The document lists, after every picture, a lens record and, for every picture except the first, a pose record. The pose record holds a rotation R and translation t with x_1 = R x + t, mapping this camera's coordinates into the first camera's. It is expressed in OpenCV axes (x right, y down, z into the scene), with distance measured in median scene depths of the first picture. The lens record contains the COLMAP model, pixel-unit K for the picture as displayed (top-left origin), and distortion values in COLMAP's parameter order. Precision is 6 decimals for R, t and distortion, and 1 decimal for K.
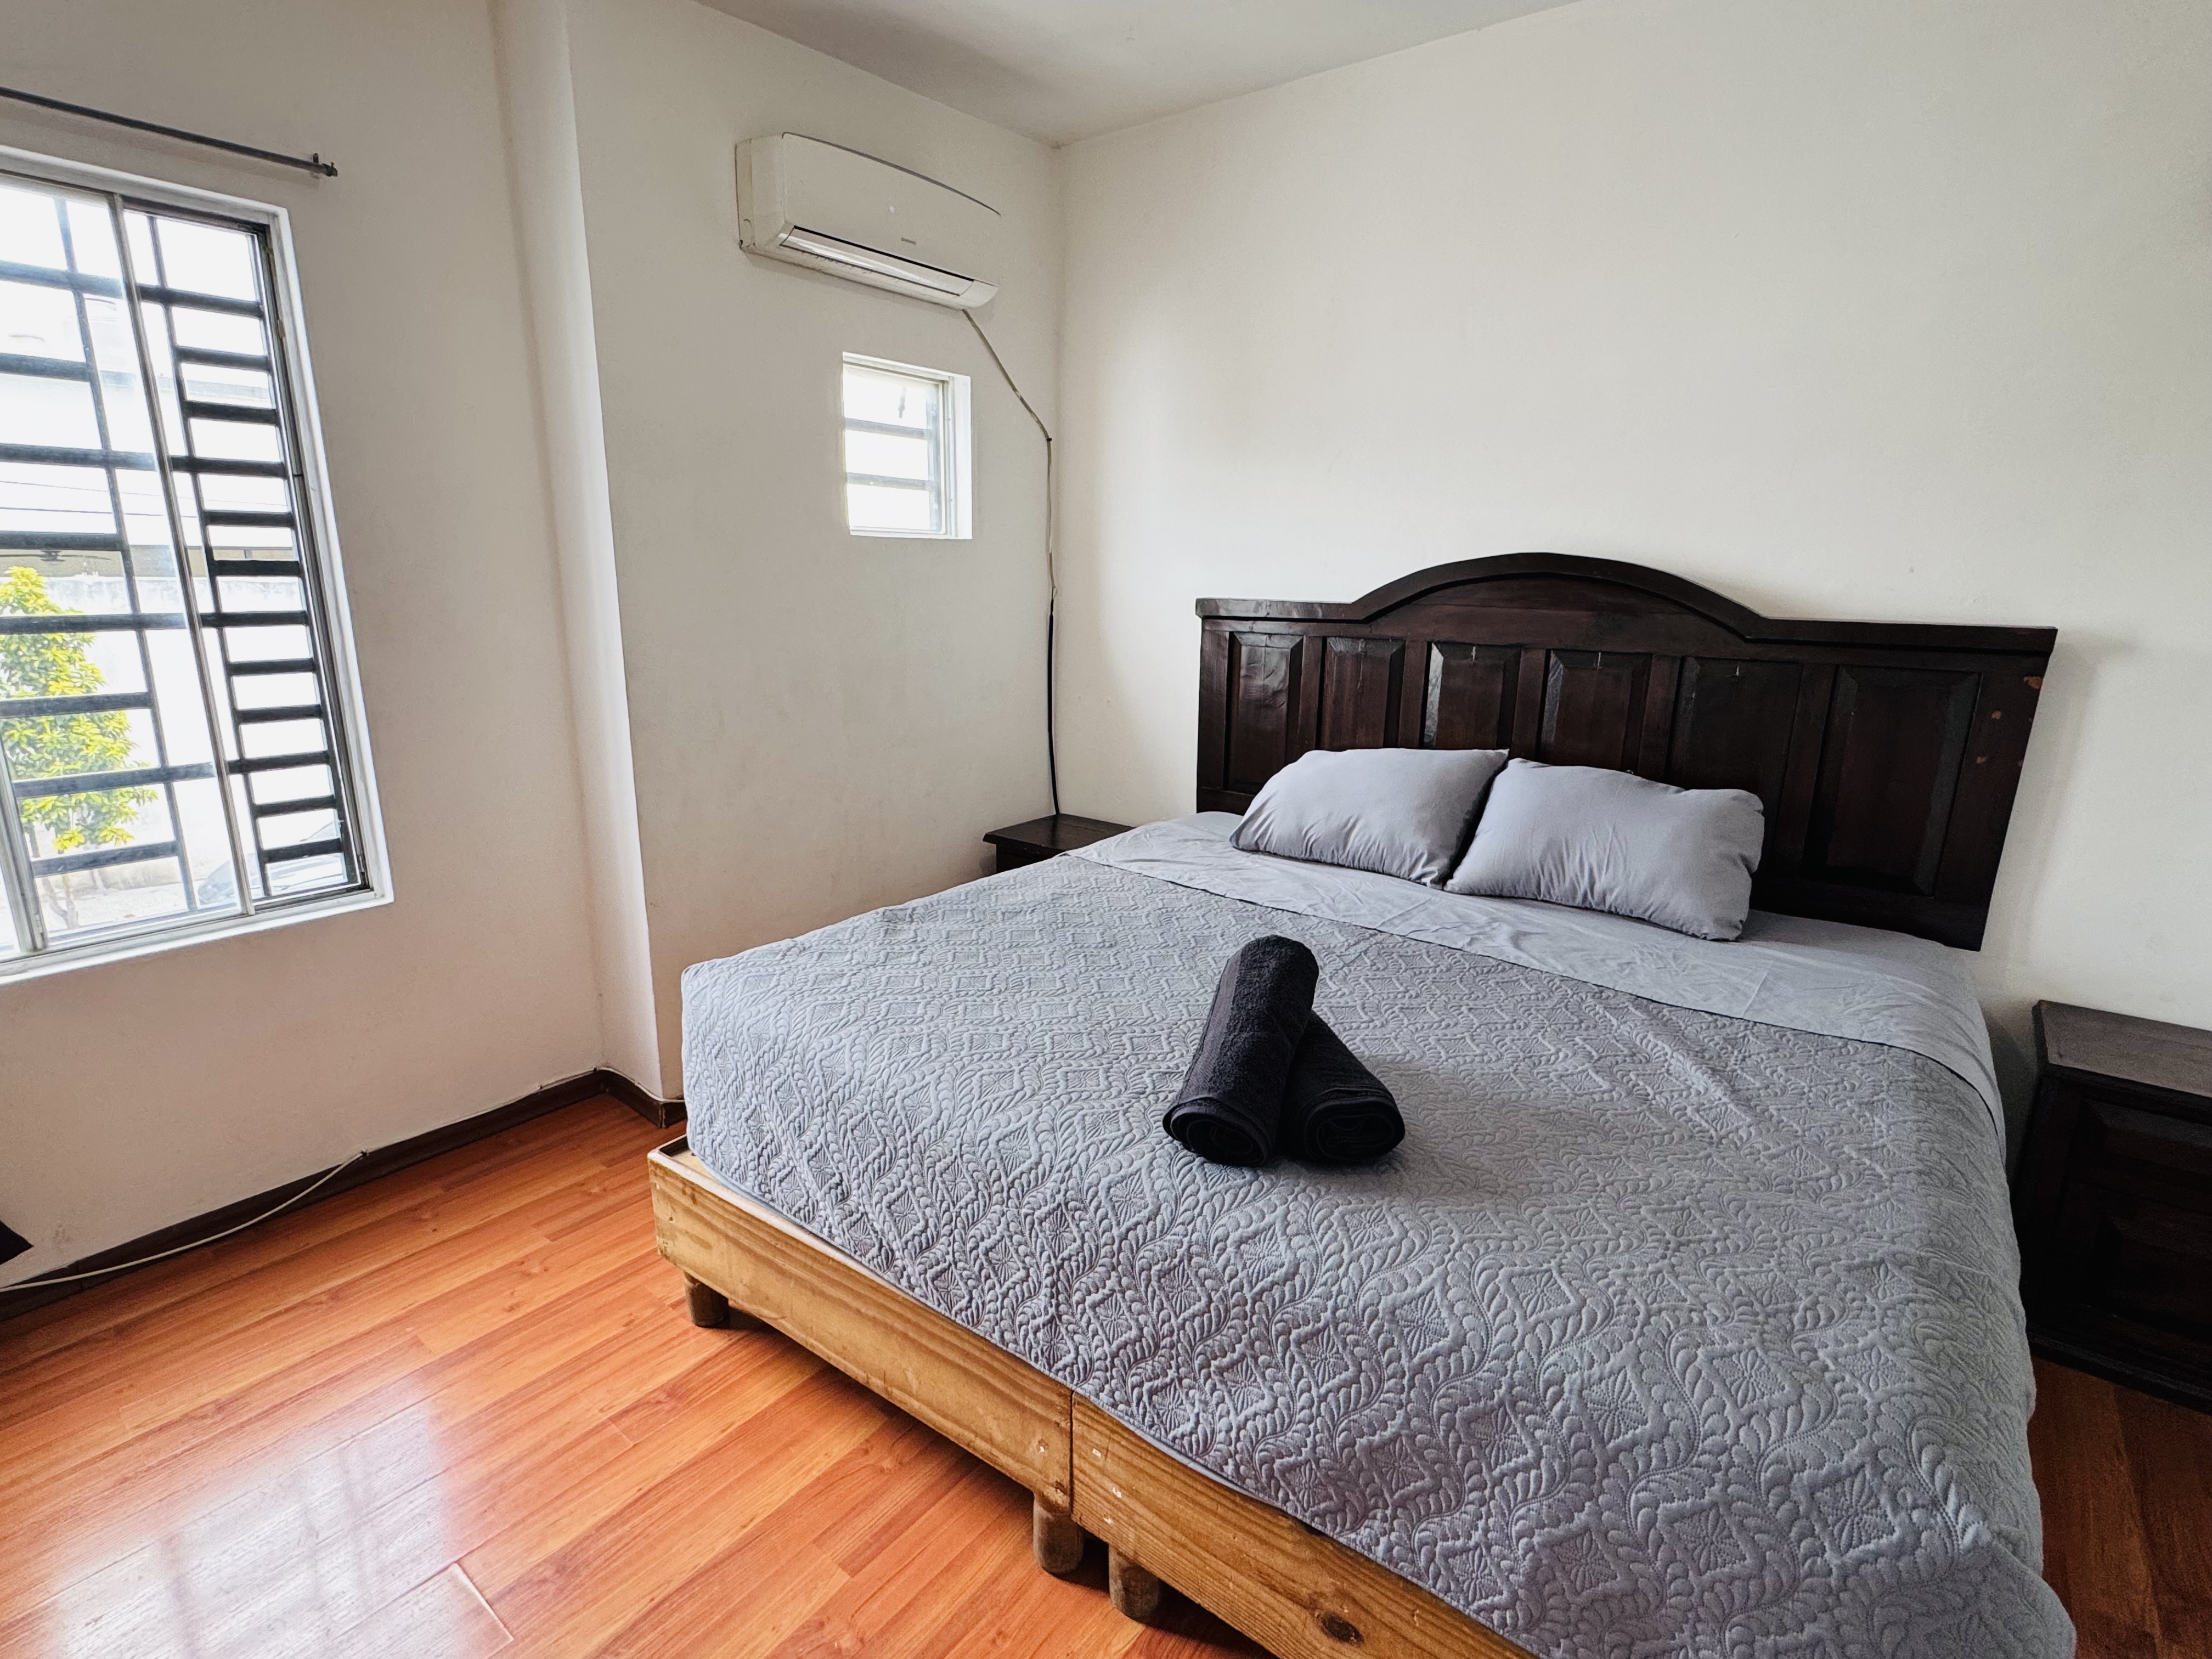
lens RADIAL K [[1088.7, 0, 1098.8], [0, 1088.7, 833.3], [0, 0, 1]] dist [-0.002208, -0.000277]
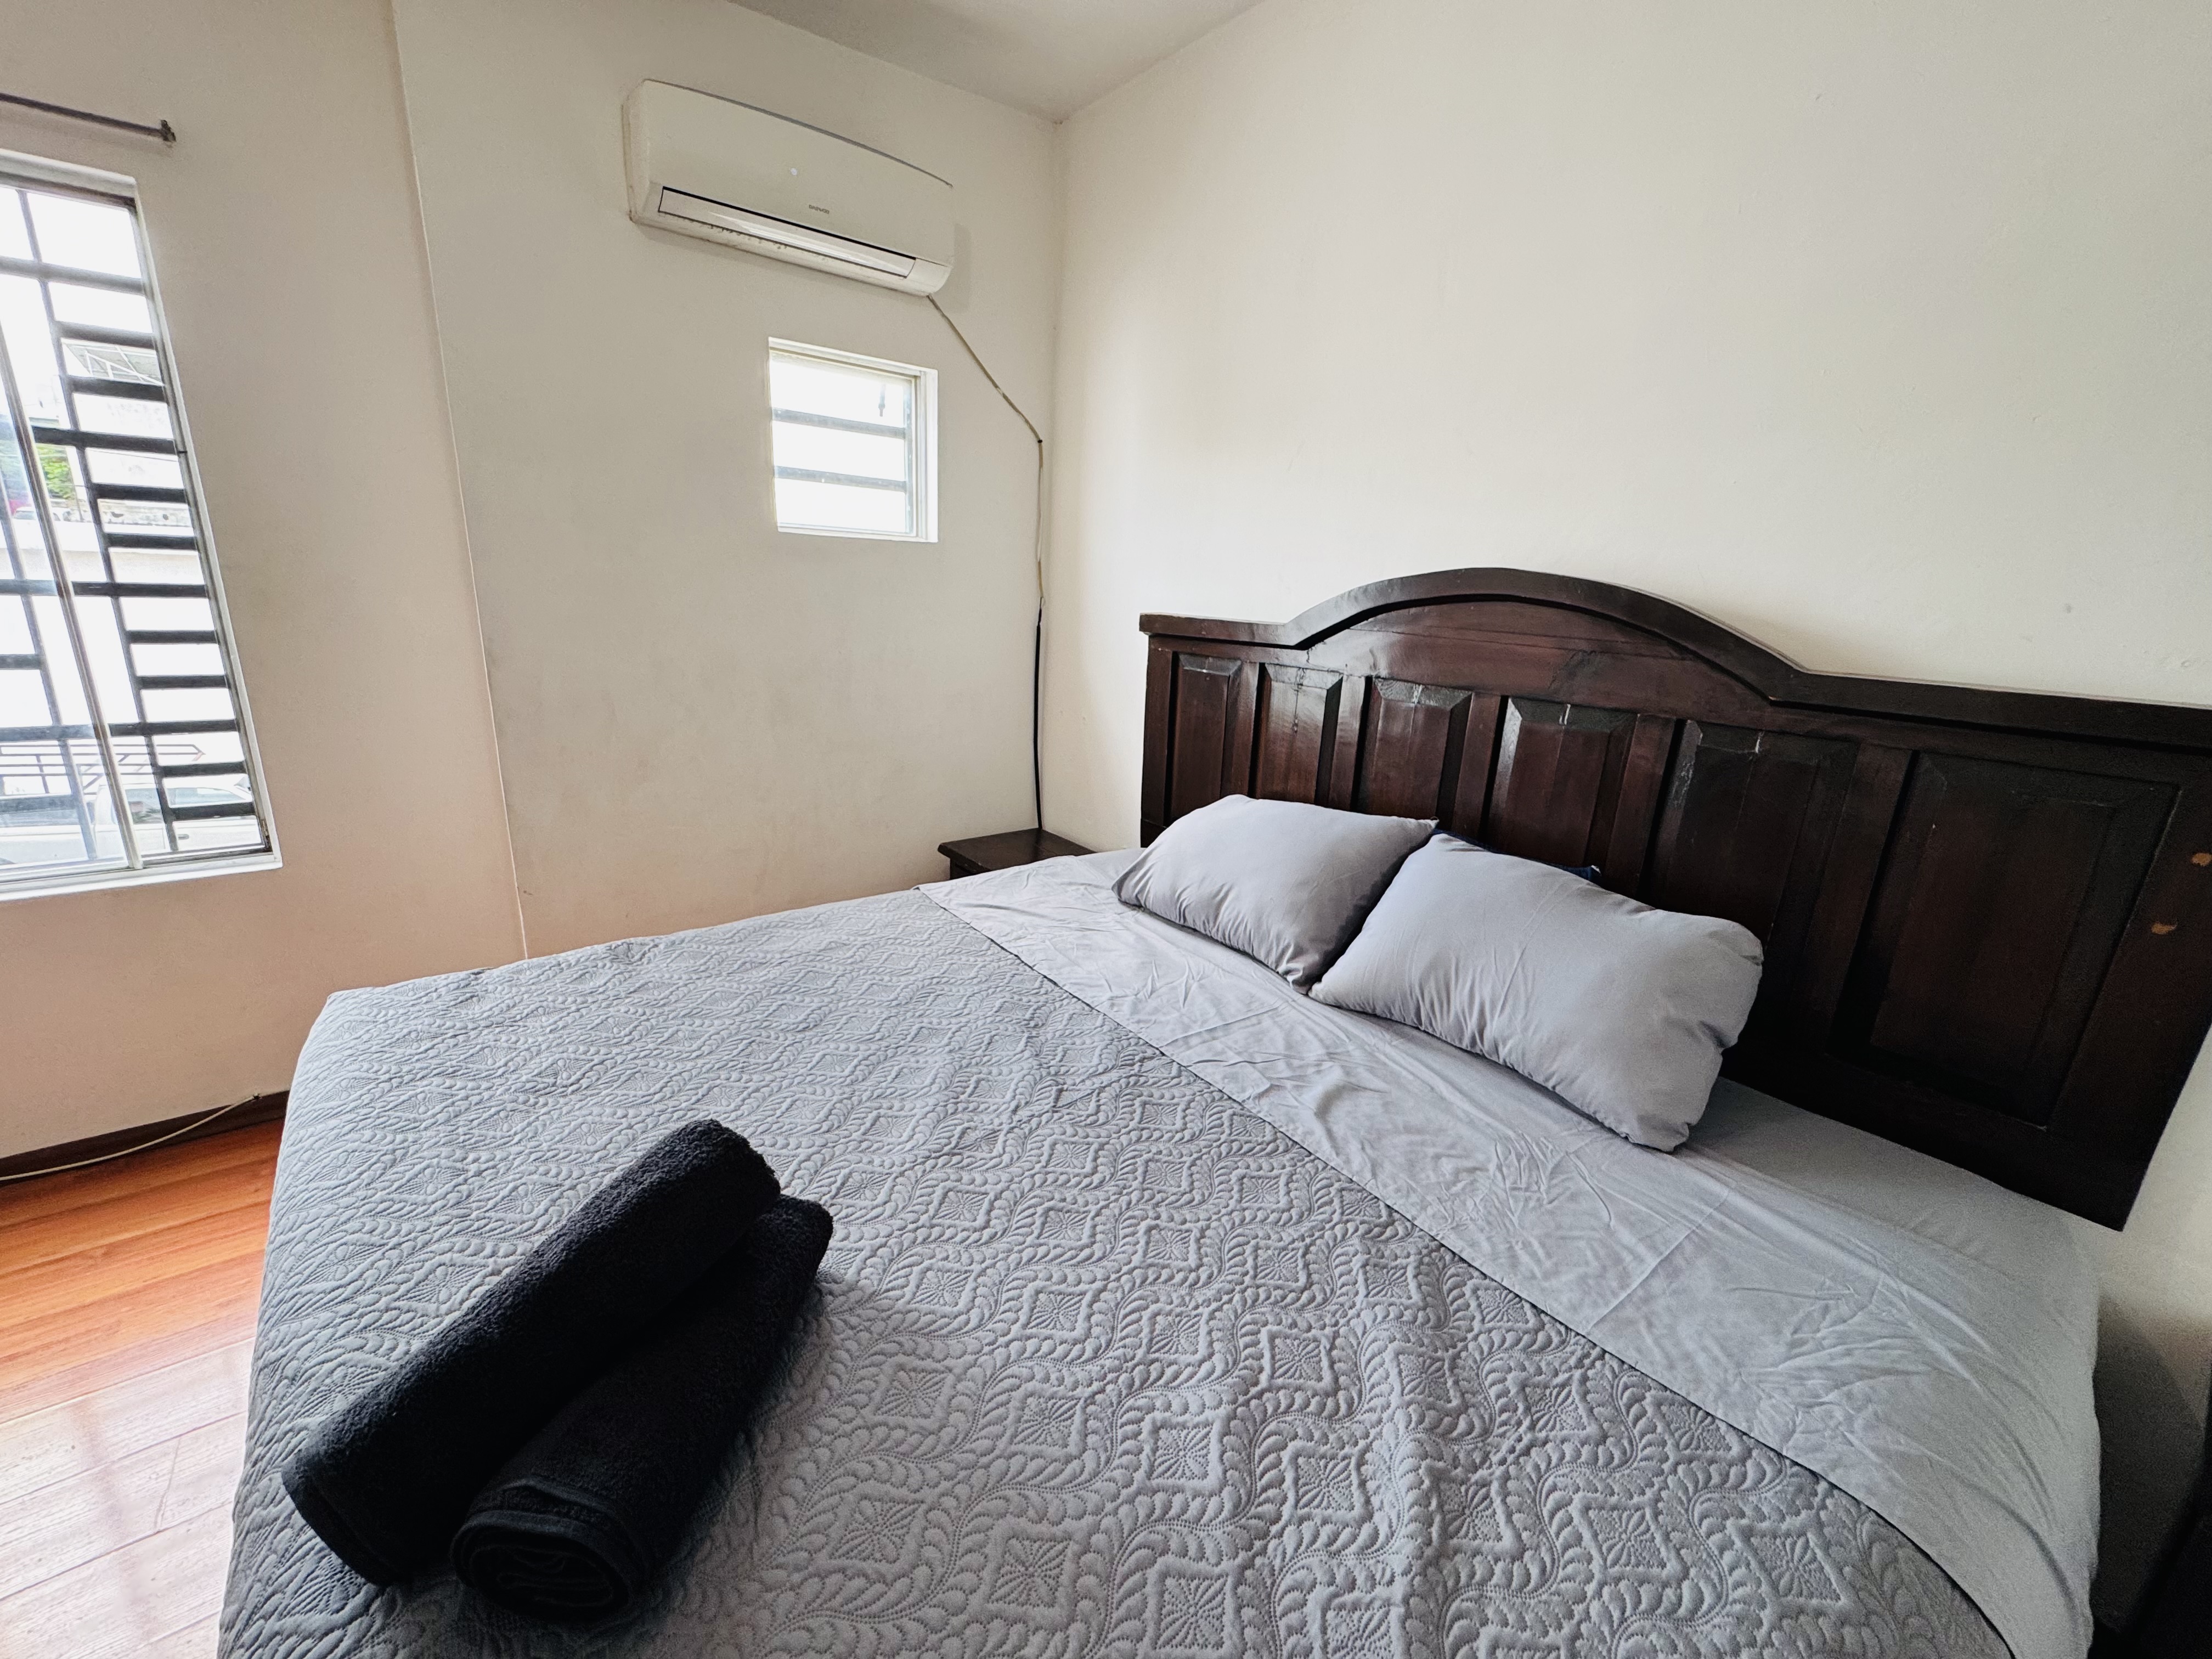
lens RADIAL K [[893.2, 0, 1106.0], [0, 893.2, 829.5], [0, 0, 1]] dist [-0.002620, -0.000048]
pose [[0.969000, 0.097387, -0.227056, 0.311416], [-0.092258, 0.995184, 0.033118, -0.074681], [0.229188, -0.011143, 0.973318, 0.343595]]
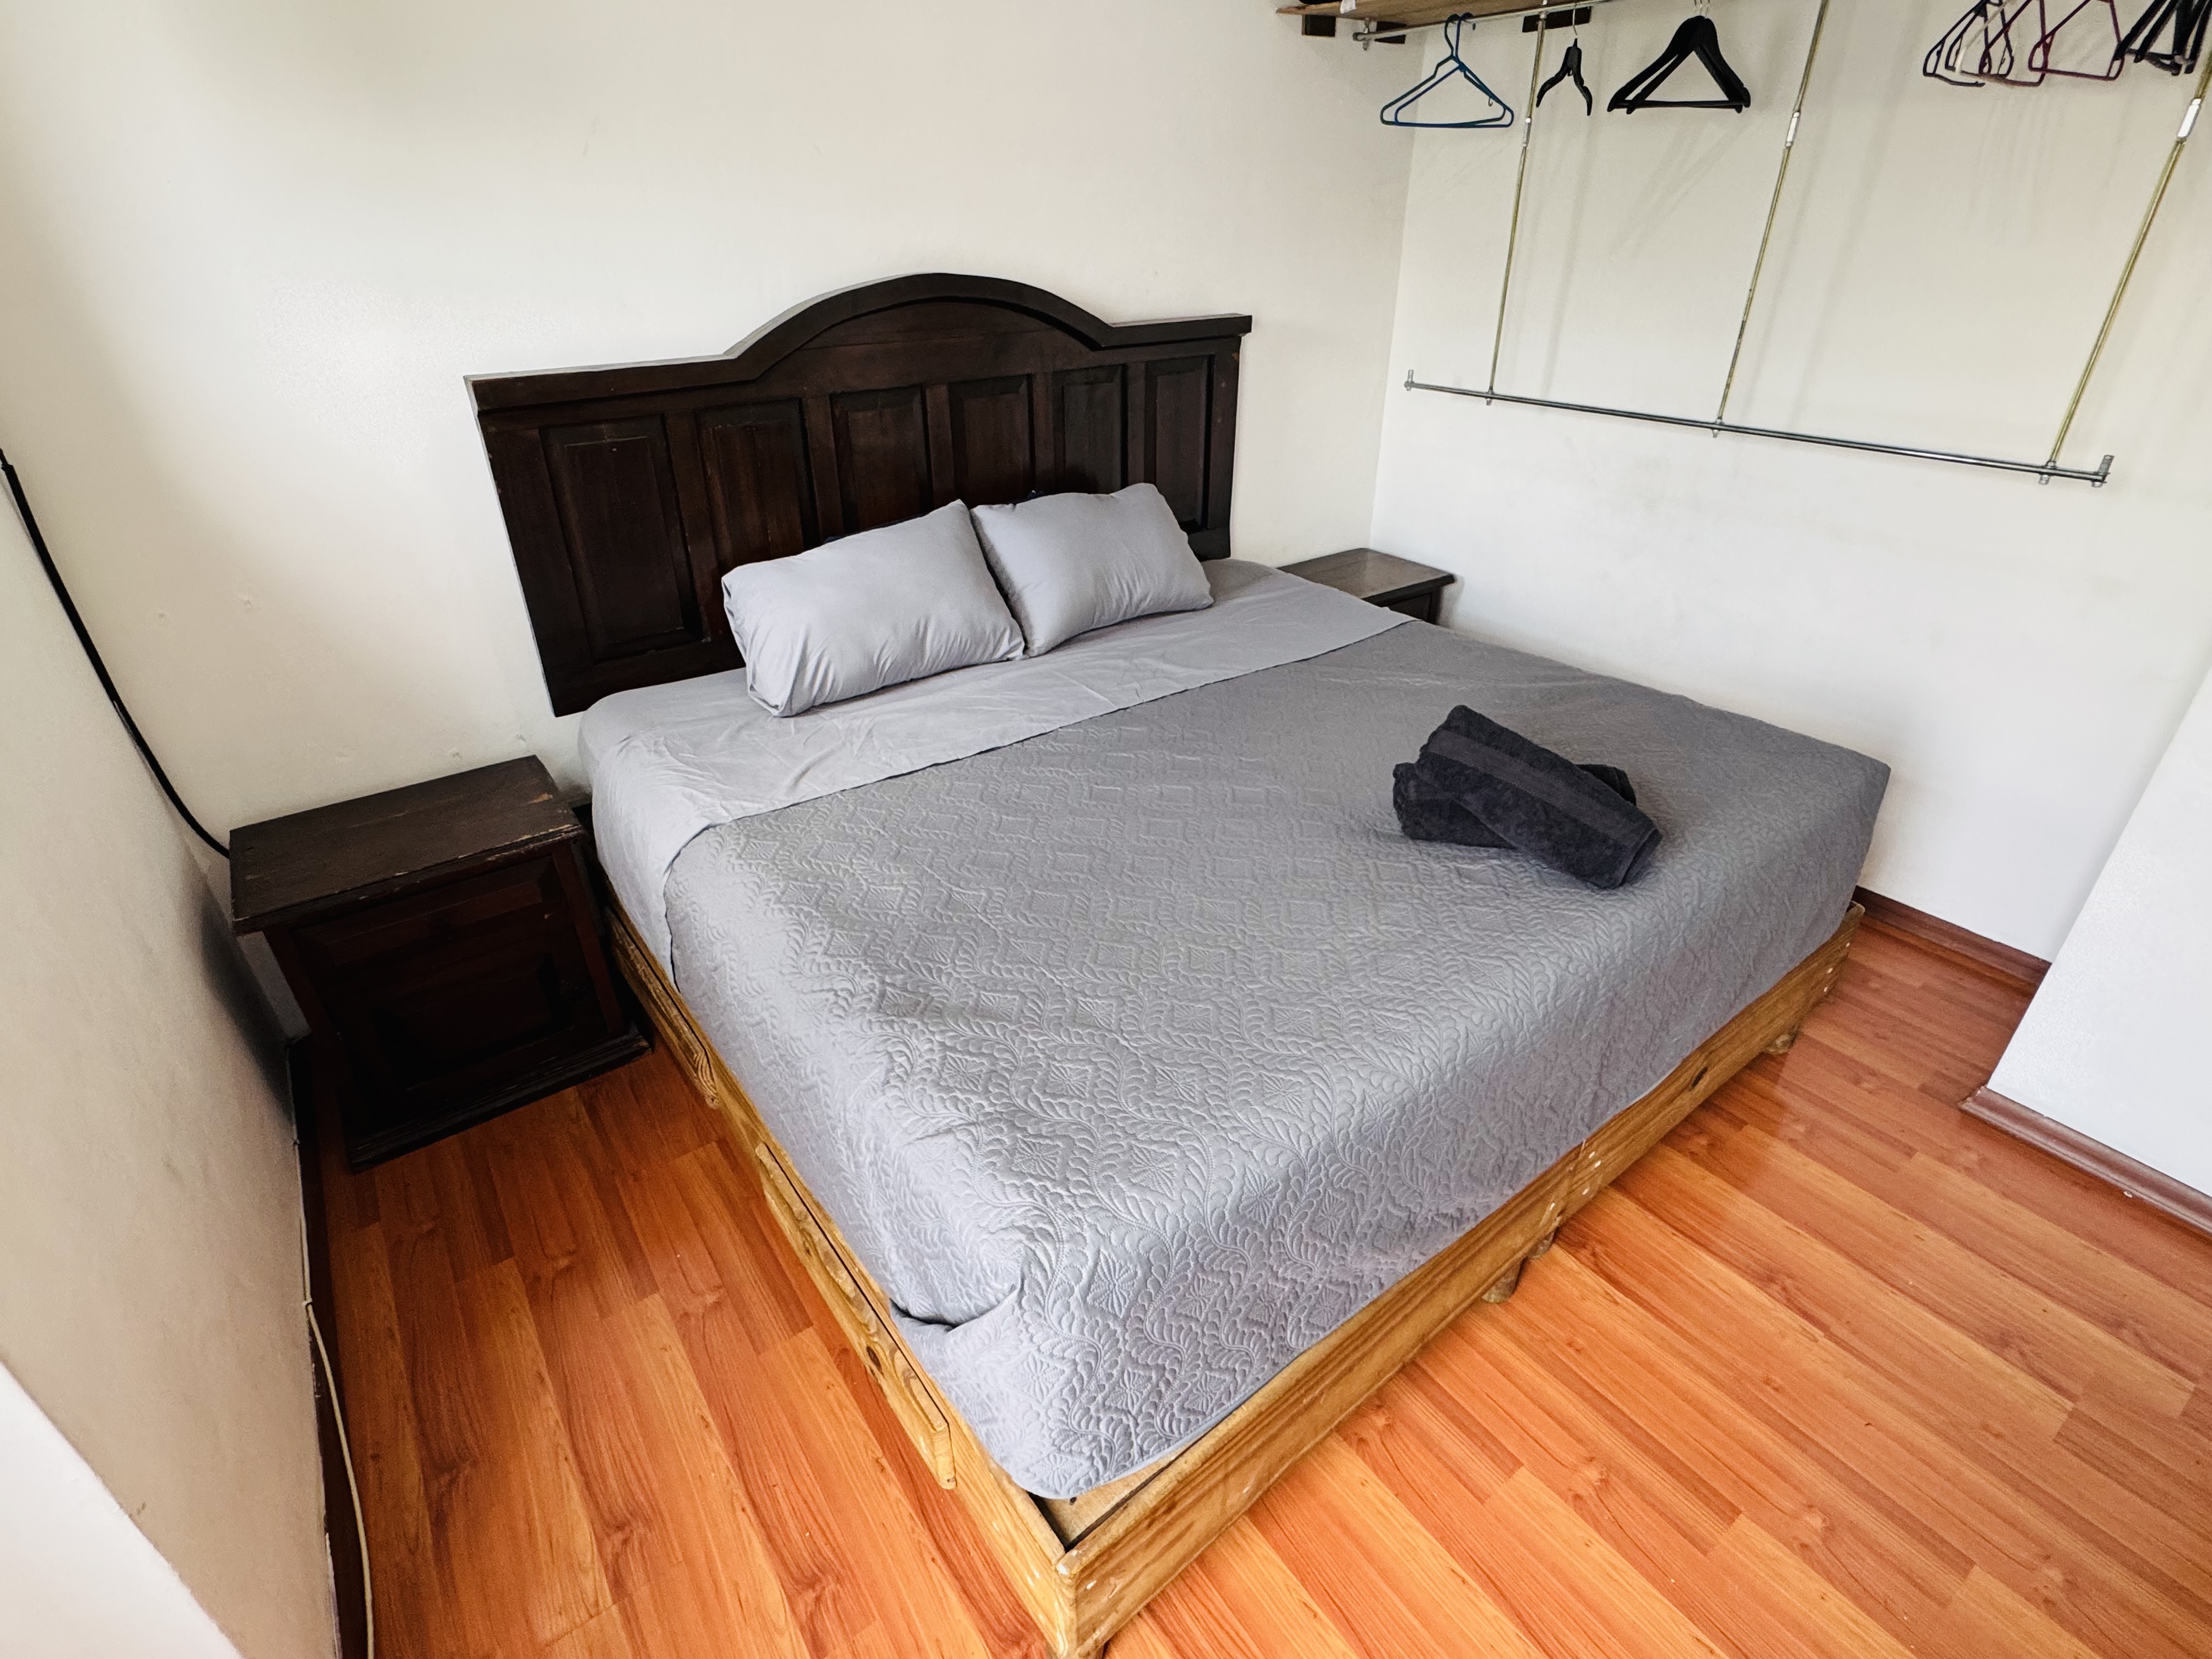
lens RADIAL K [[1088.7, 0, 1098.8], [0, 1088.7, 833.3], [0, 0, 1]] dist [-0.002208, -0.000277]
pose [[0.289528, -0.496041, 0.818607, -0.547836], [0.255773, 0.864231, 0.433225, -0.219843], [-0.922363, 0.083947, 0.377093, 0.589234]]
